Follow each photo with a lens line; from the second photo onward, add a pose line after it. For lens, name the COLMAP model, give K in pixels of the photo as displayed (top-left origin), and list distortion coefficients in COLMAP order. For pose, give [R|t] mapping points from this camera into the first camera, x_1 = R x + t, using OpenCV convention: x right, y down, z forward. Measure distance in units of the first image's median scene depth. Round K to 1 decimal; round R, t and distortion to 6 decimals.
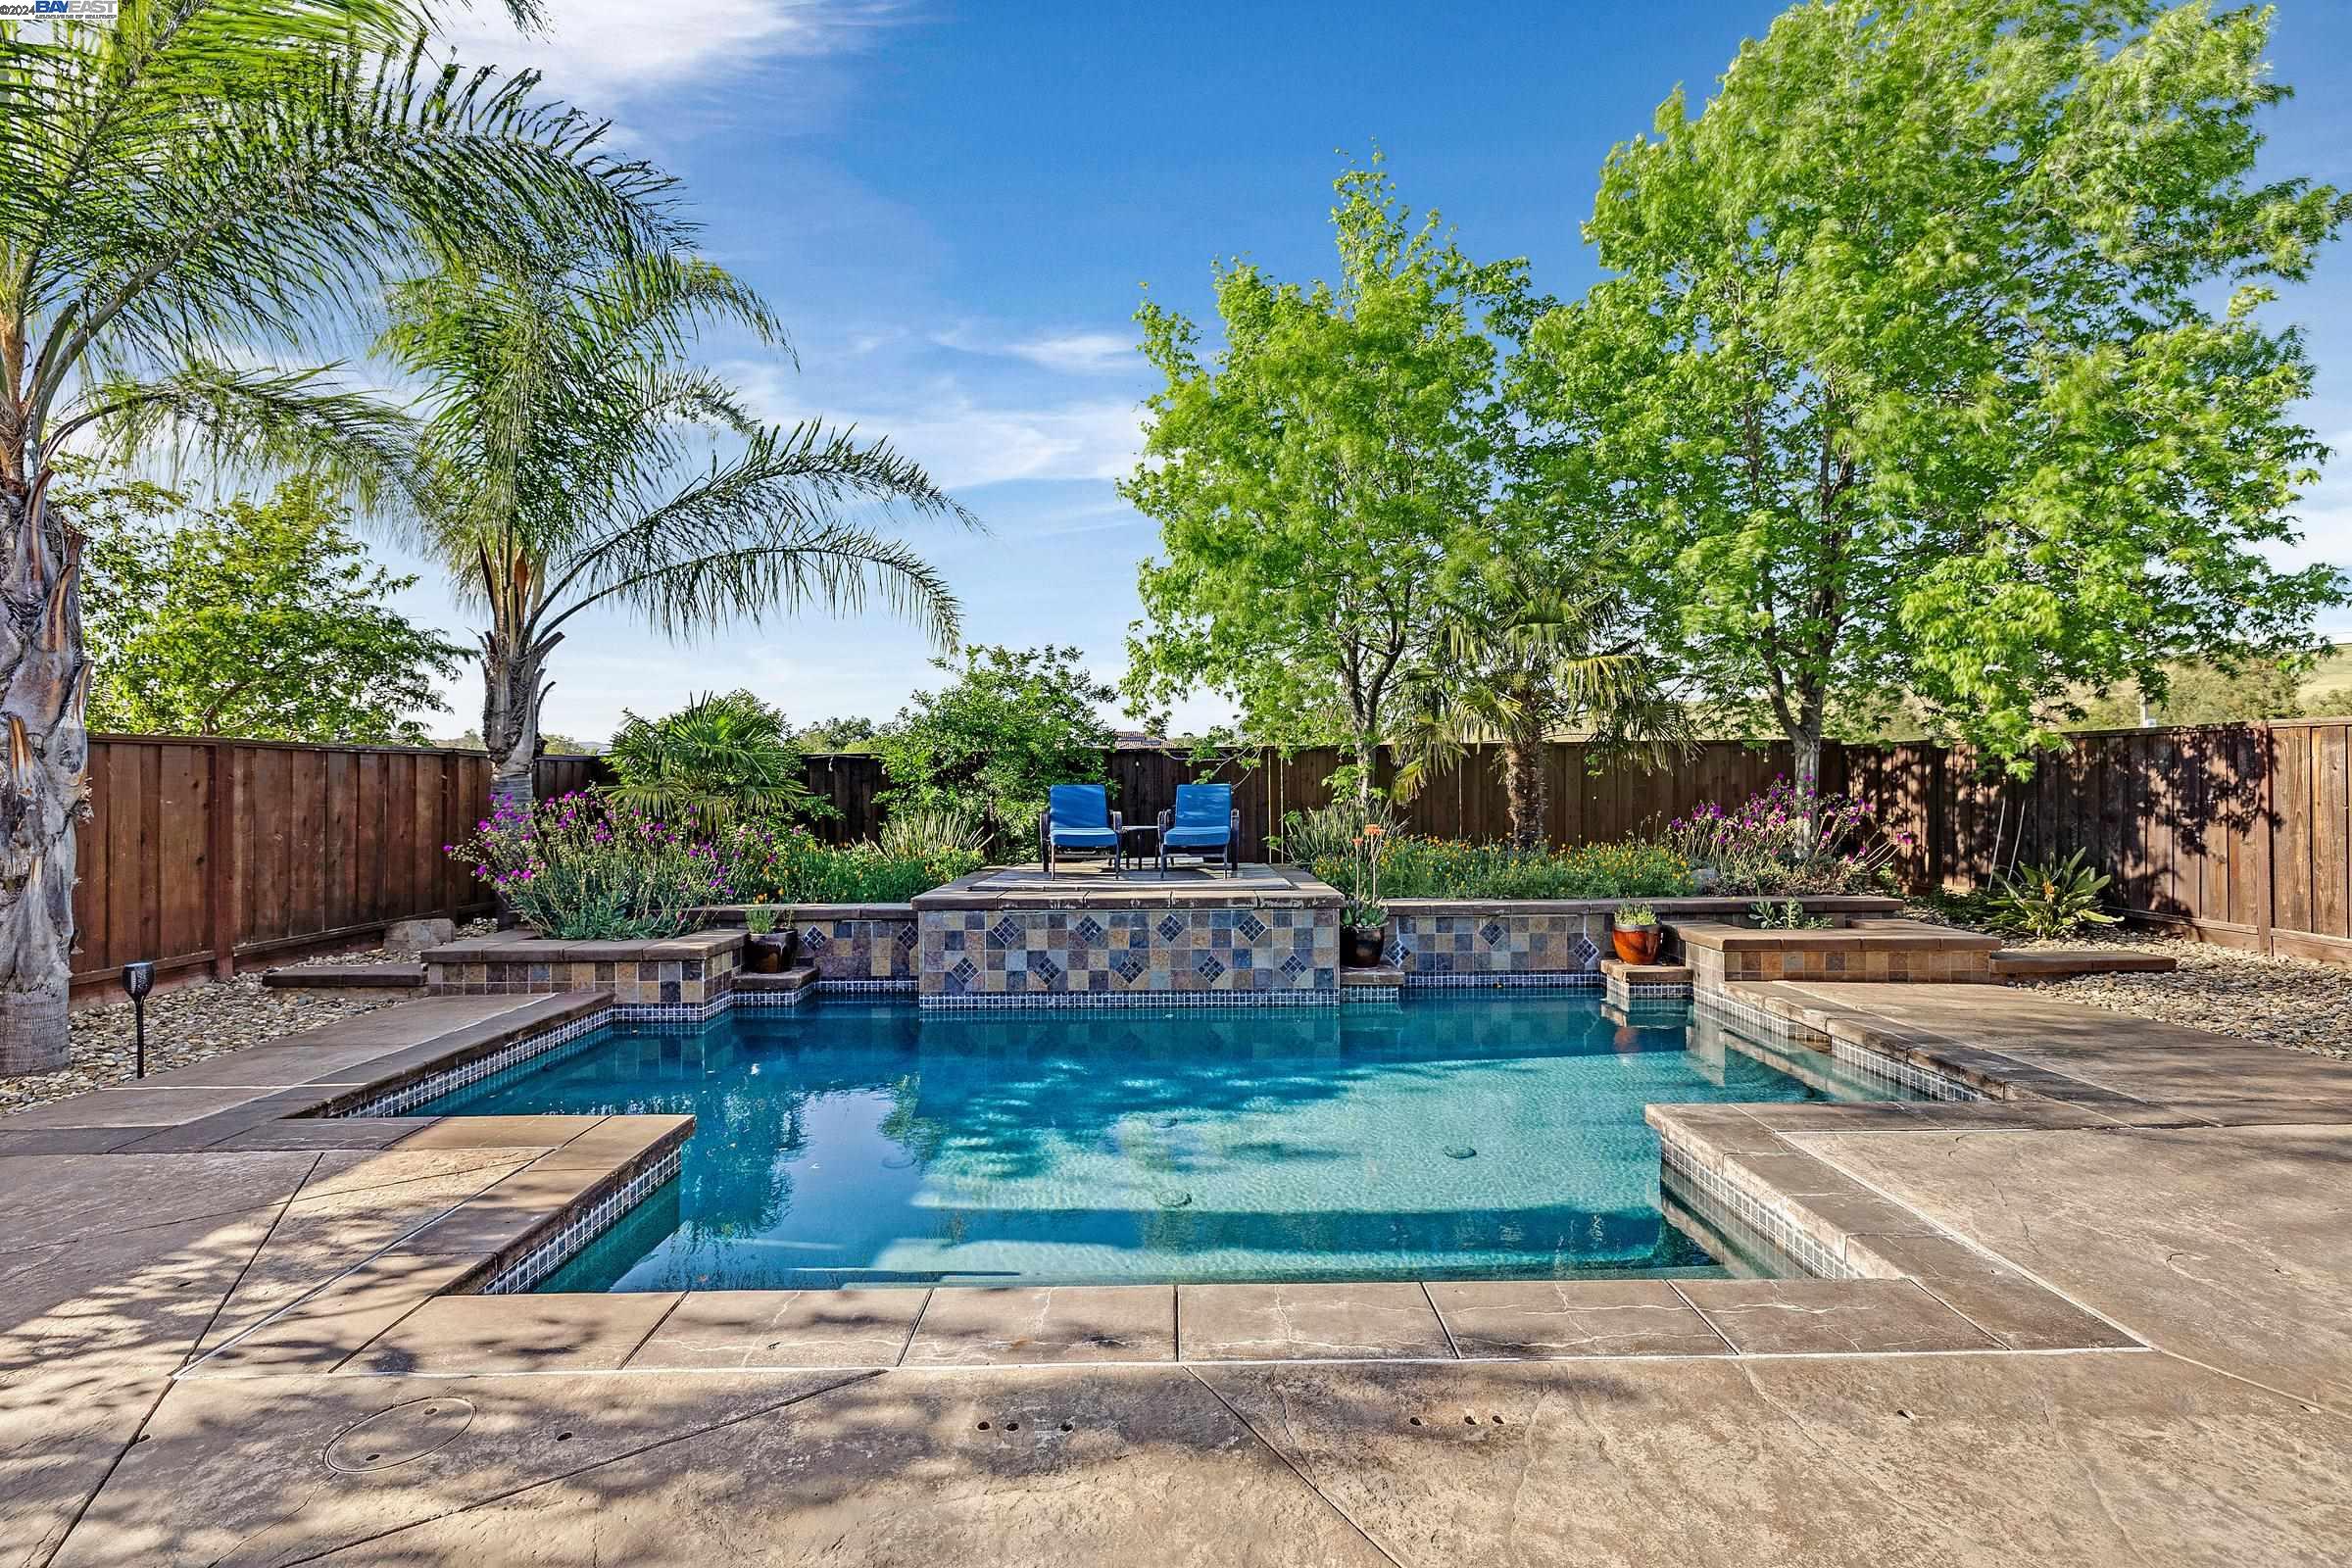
lens RADIAL K [[990.6, 0, 1155.4], [0, 990.6, 783.7], [0, 0, 1]] dist [-0.007159, 0.000081]
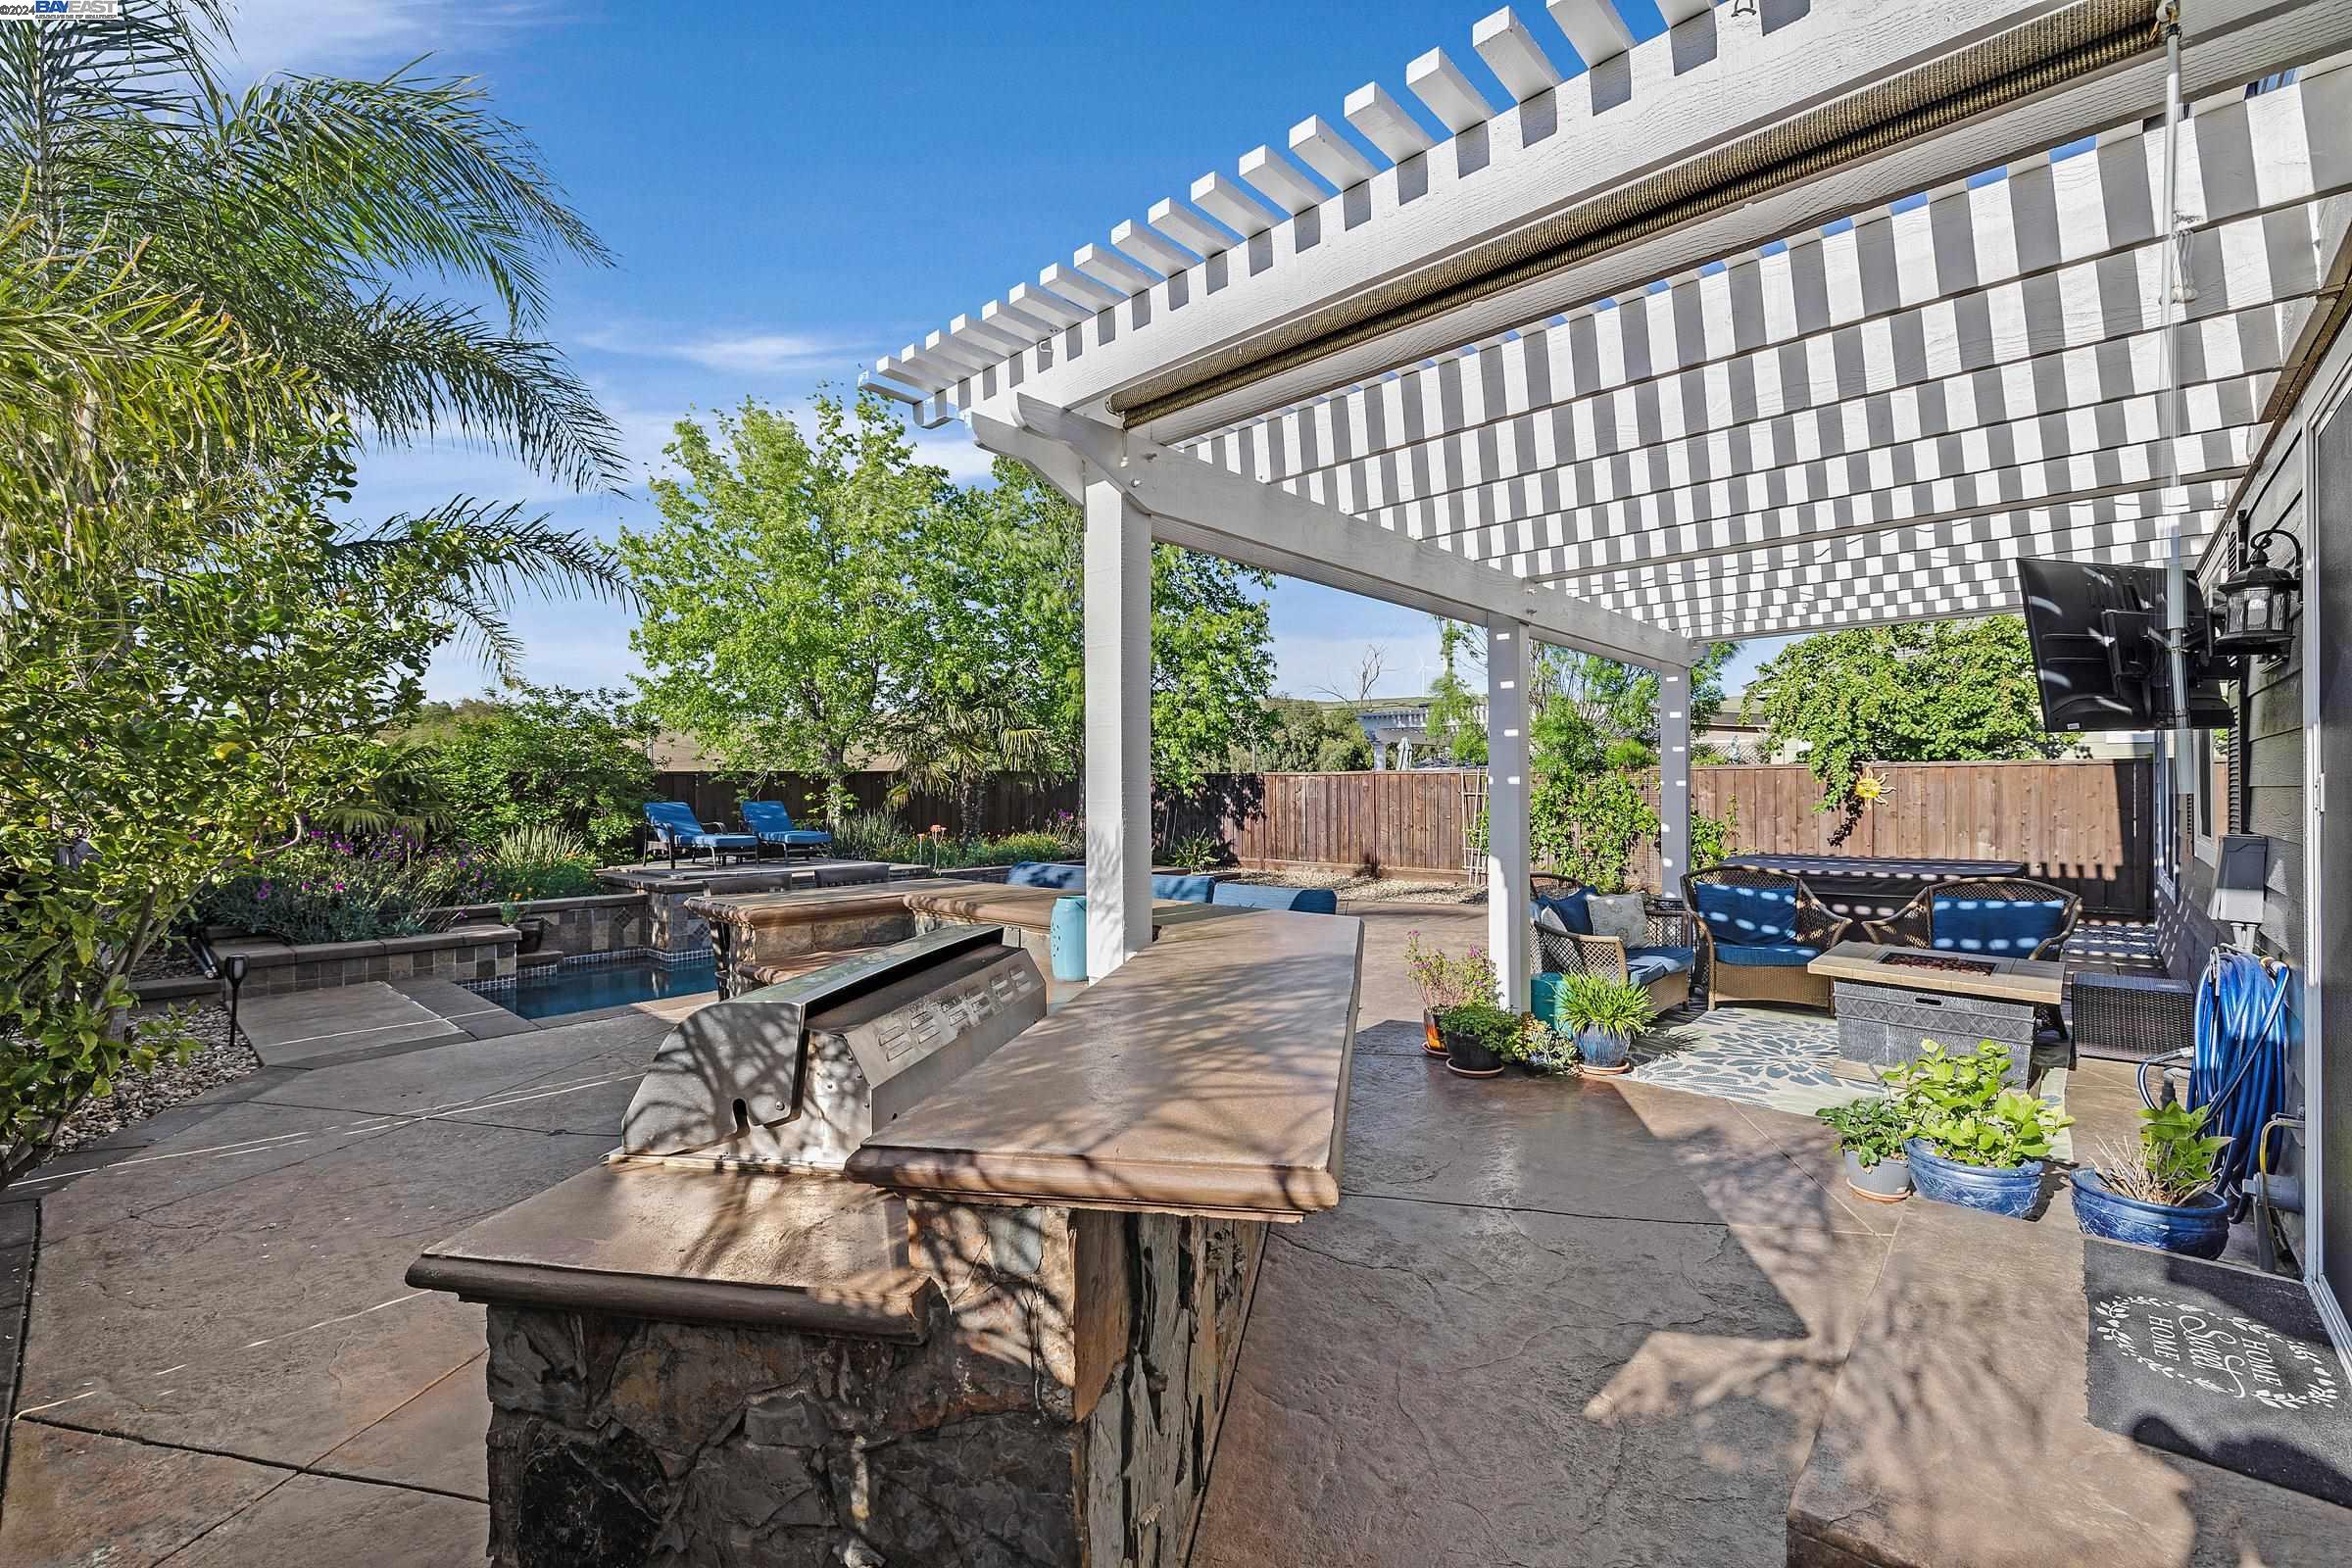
lens RADIAL K [[990.6, 0, 1173.0], [0, 990.6, 792.0], [0, 0, 1]] dist [-0.007159, 0.000081]
pose [[0.681650, 0.001675, 0.731677, -0.788330], [-0.002100, 0.999998, -0.000333, -0.017574], [-0.731676, -0.001309, 0.681652, -0.488735]]
